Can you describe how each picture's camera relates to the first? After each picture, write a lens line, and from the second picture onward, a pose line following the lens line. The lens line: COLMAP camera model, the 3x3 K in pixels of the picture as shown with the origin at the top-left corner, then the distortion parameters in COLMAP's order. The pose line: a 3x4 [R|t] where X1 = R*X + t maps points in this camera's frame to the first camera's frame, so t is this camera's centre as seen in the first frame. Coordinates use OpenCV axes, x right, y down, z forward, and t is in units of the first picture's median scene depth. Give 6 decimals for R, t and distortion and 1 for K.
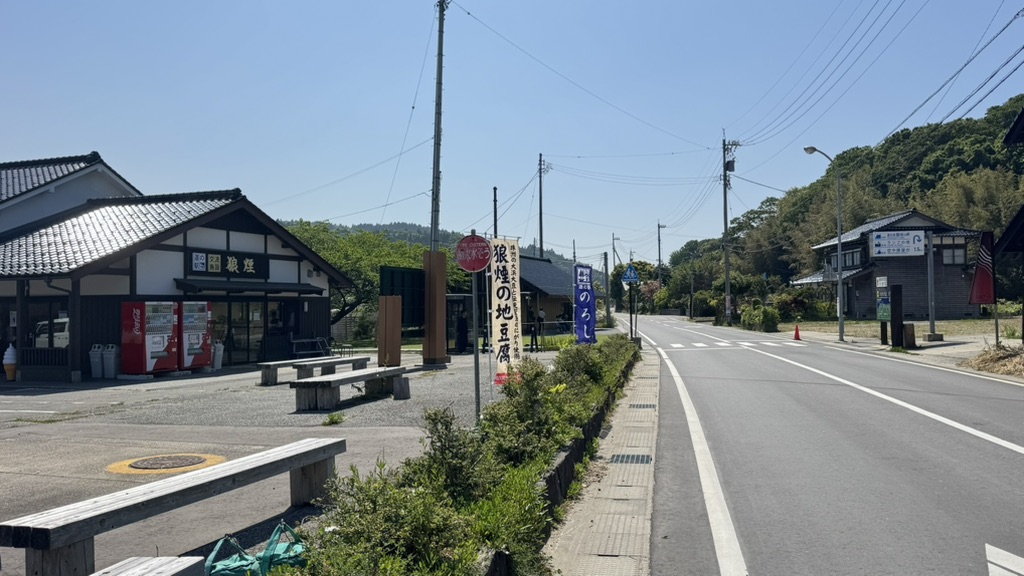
lens RADIAL K [[844.3, 0, 513.1], [0, 844.3, 292.7], [0, 0, 1]] dist [0.083594, -0.105846]
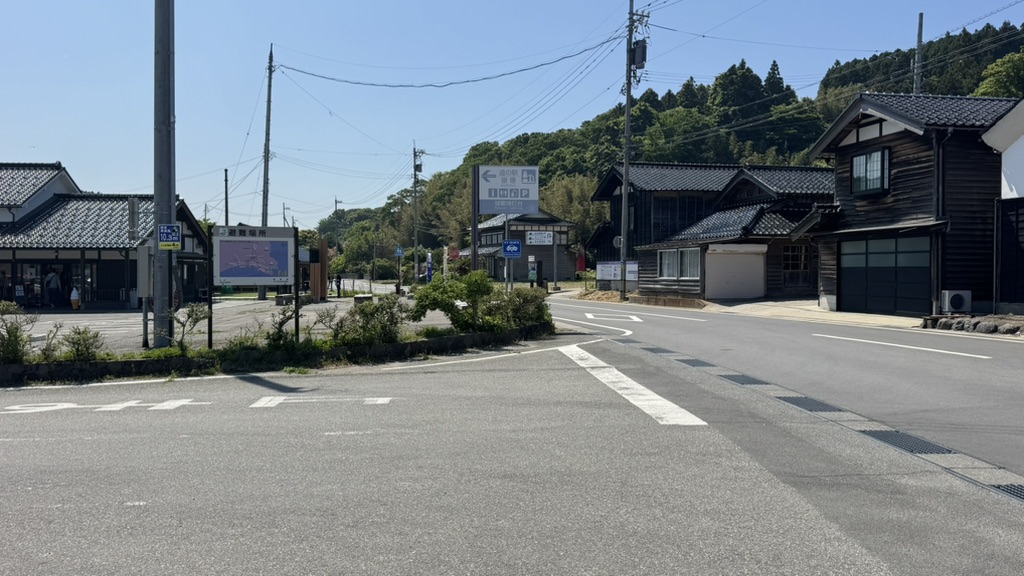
lens RADIAL K [[844.3, 0, 508.8], [0, 844.3, 289.8], [0, 0, 1]] dist [0.083594, -0.105846]
pose [[0.911169, 0.003134, 0.412020, -0.152796], [-0.018566, 0.999268, 0.033459, -0.002496], [-0.411613, -0.038137, 0.910560, -0.267412]]
